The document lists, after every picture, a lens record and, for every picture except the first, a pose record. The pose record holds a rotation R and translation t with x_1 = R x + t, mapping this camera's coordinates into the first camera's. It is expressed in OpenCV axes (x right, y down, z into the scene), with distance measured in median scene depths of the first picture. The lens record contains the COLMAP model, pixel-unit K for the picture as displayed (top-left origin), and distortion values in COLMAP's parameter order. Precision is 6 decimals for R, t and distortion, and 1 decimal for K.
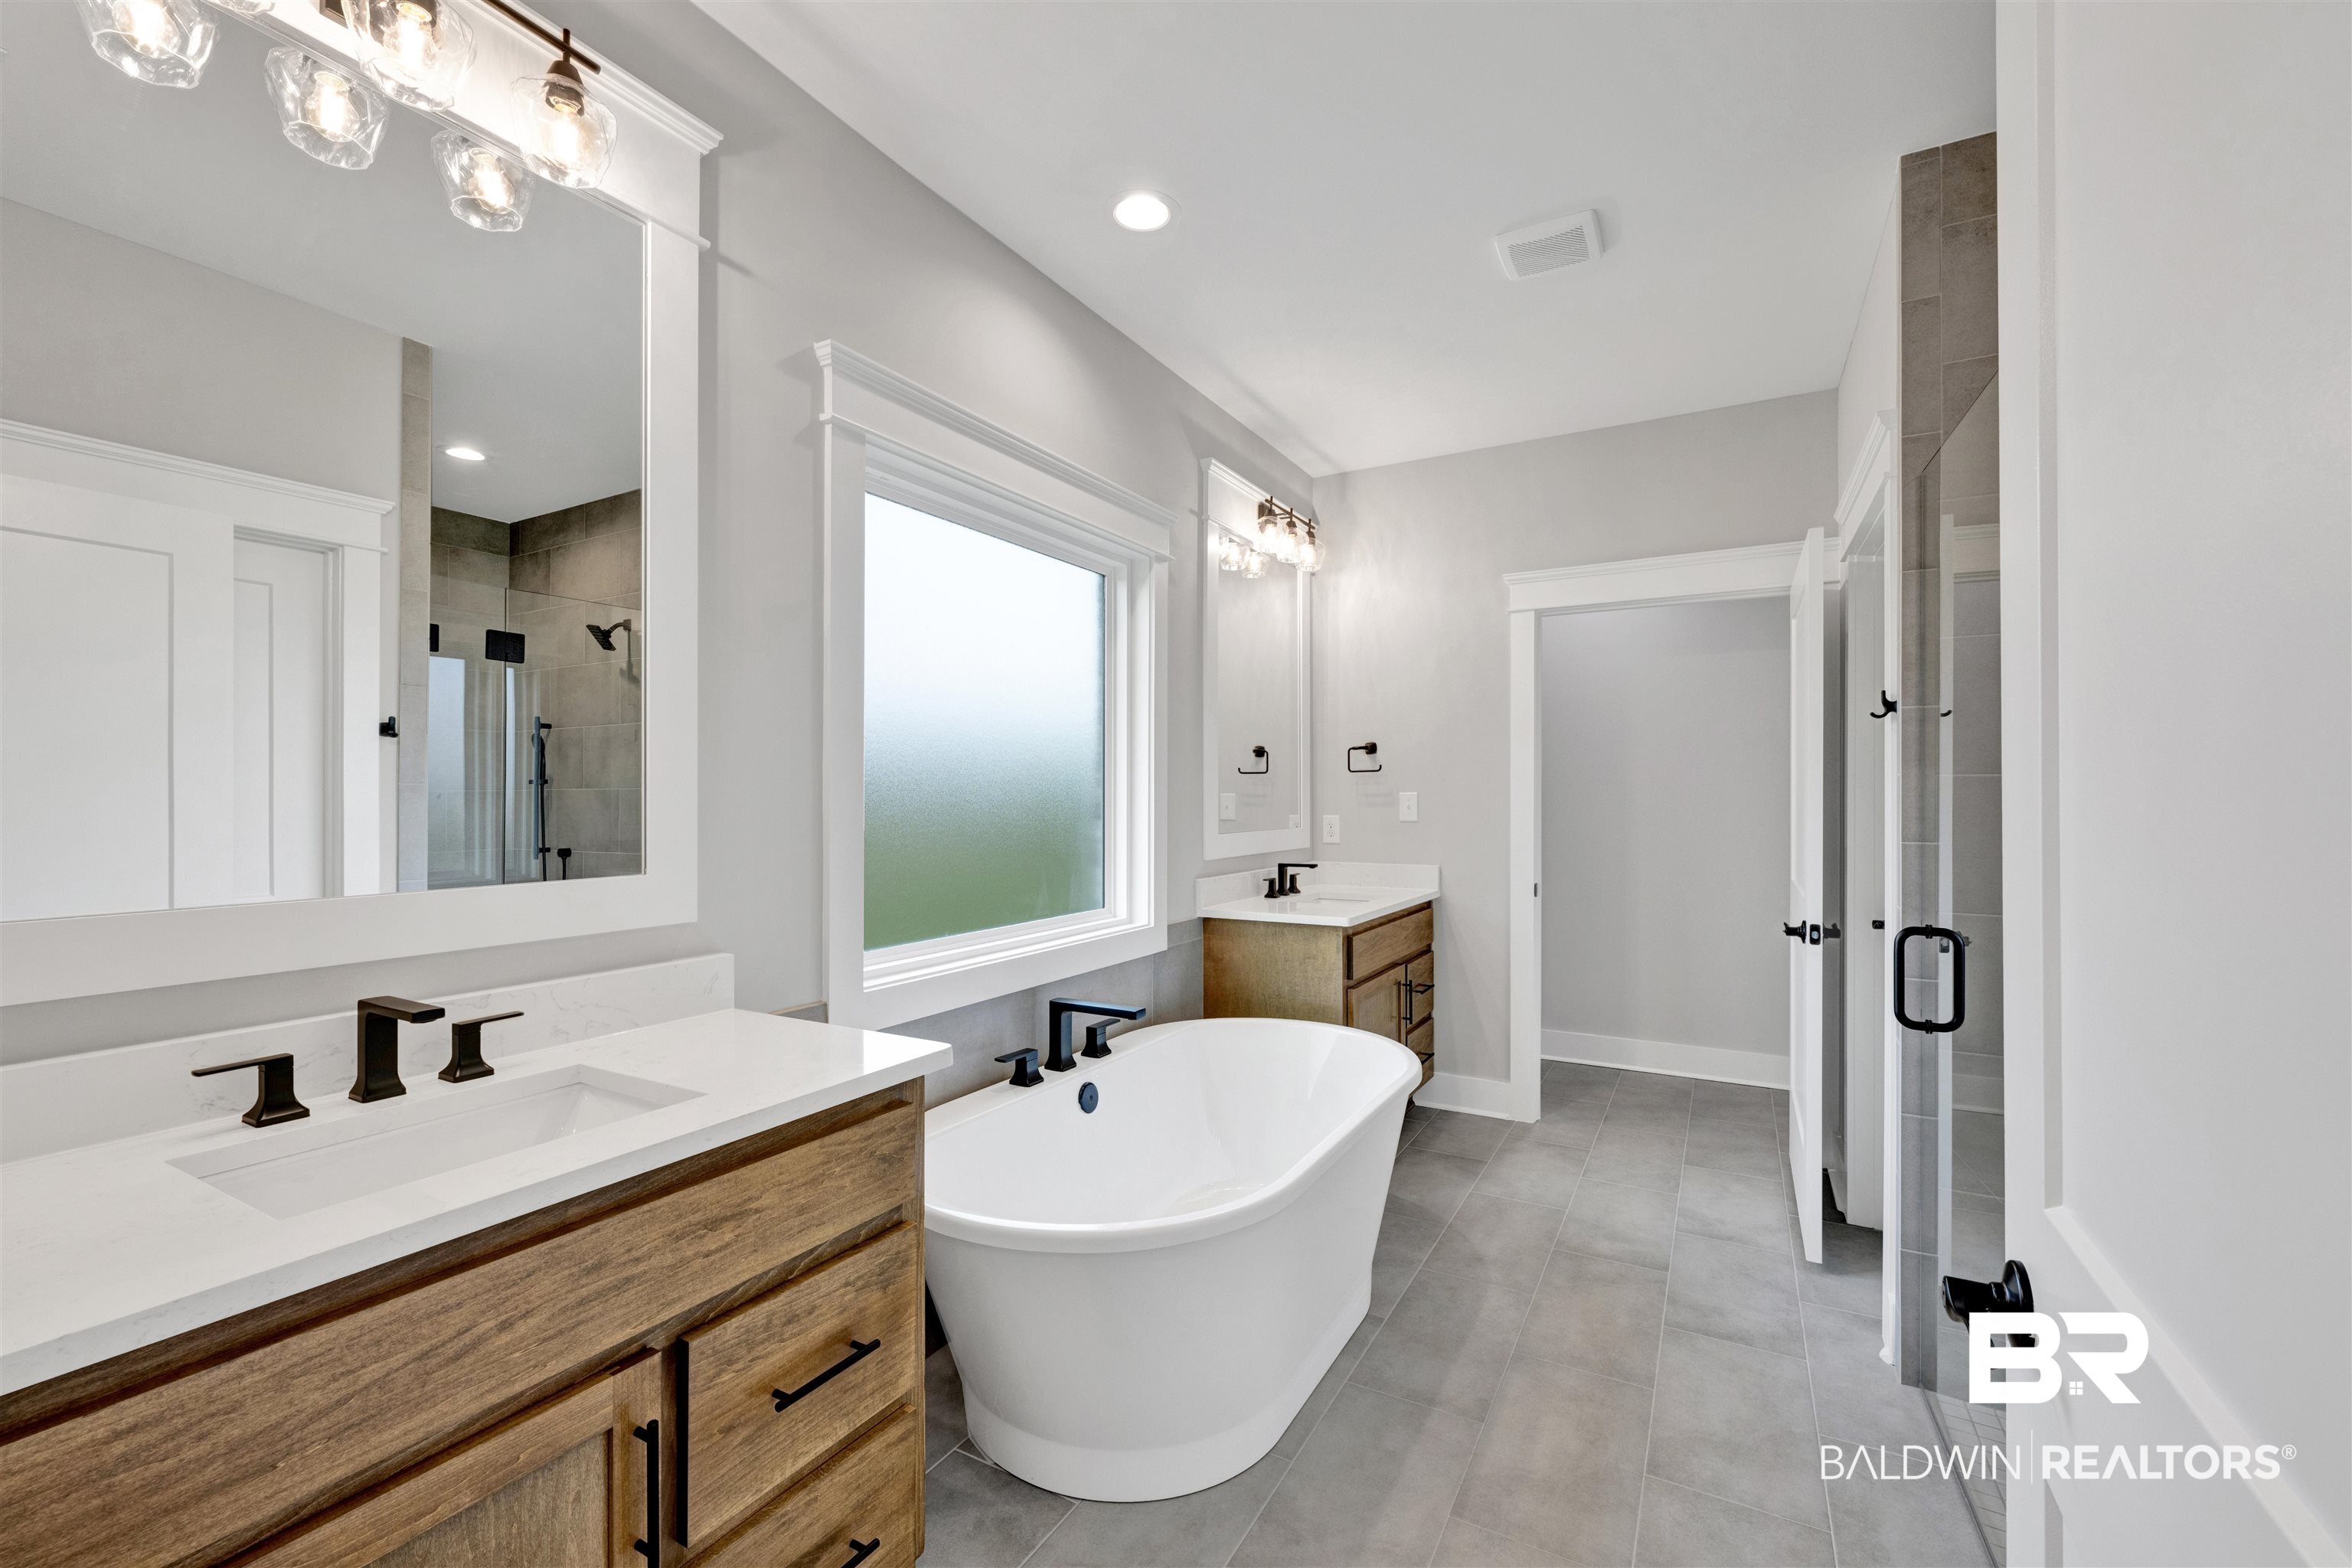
lens RADIAL K [[1005.4, 0, 1169.0], [0, 1005.4, 795.8], [0, 0, 1]] dist [0.004818, -0.000473]
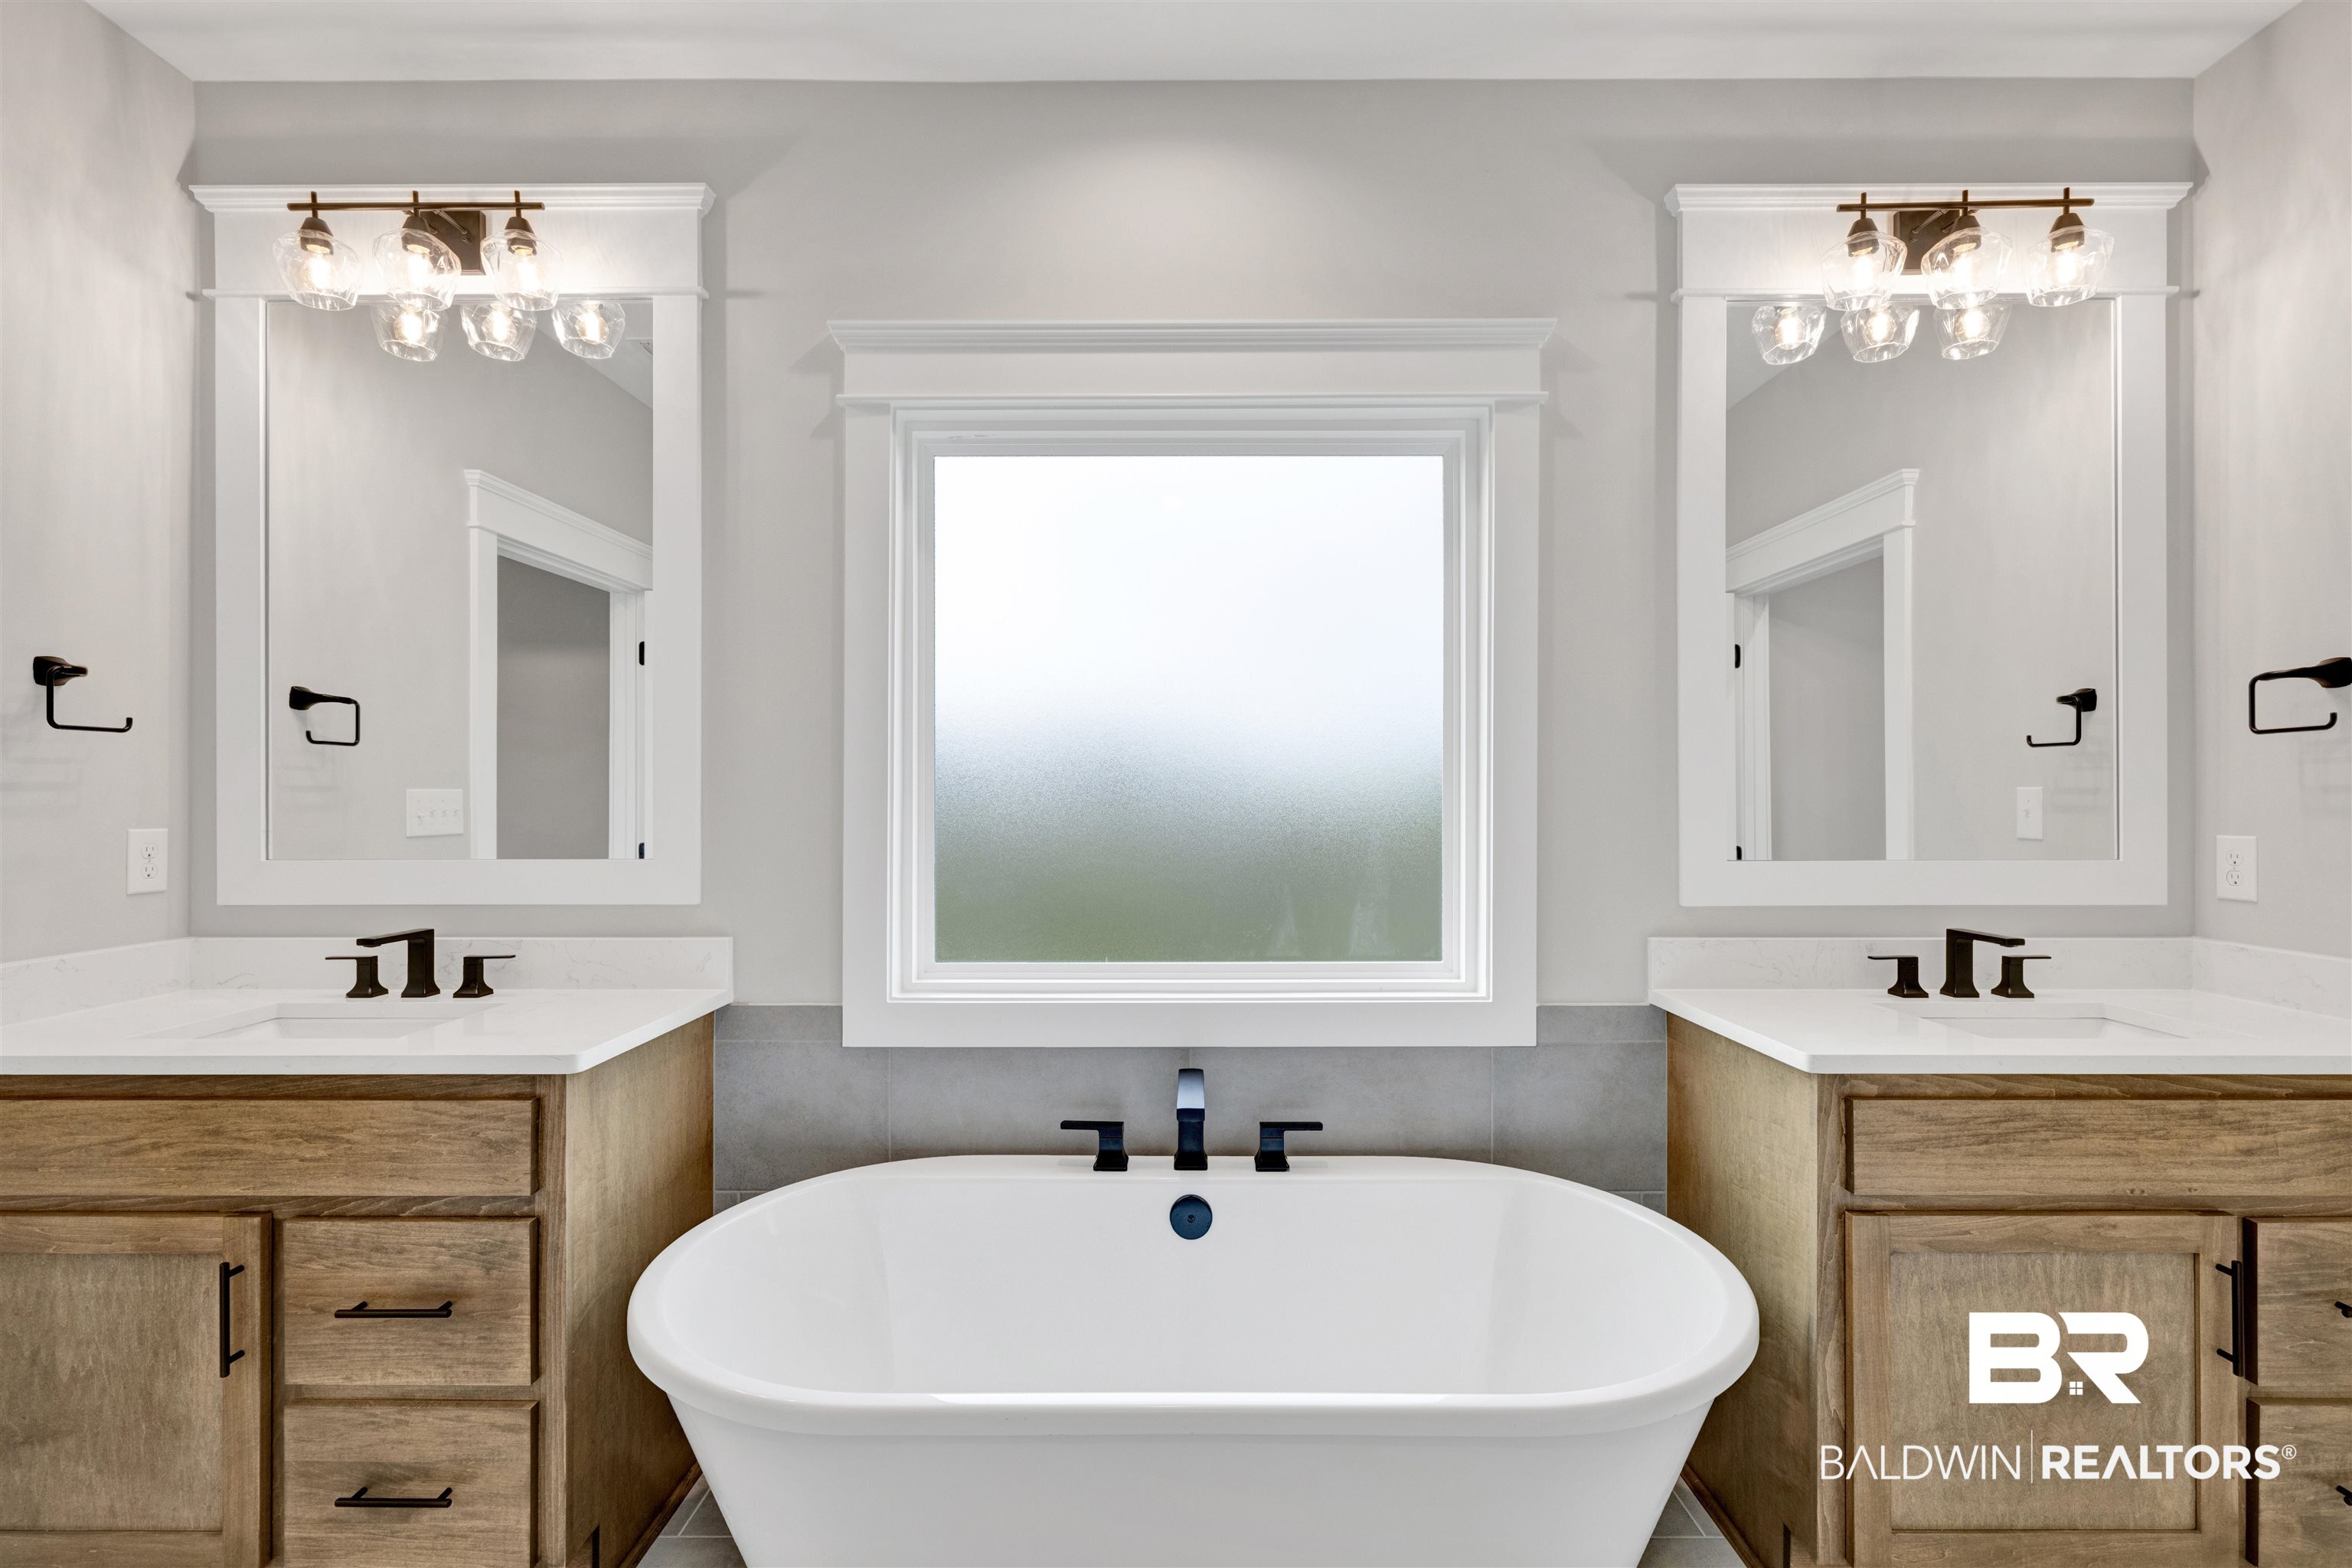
lens RADIAL K [[1128.6, 0, 1172.4], [0, 1128.6, 785.1], [0, 0, 1]] dist [0.002037, -0.000225]
pose [[0.477360, -0.003703, -0.878700, 1.139503], [0.000234, 0.999992, -0.004088, -0.001843], [0.878708, 0.001746, 0.477356, 1.131671]]
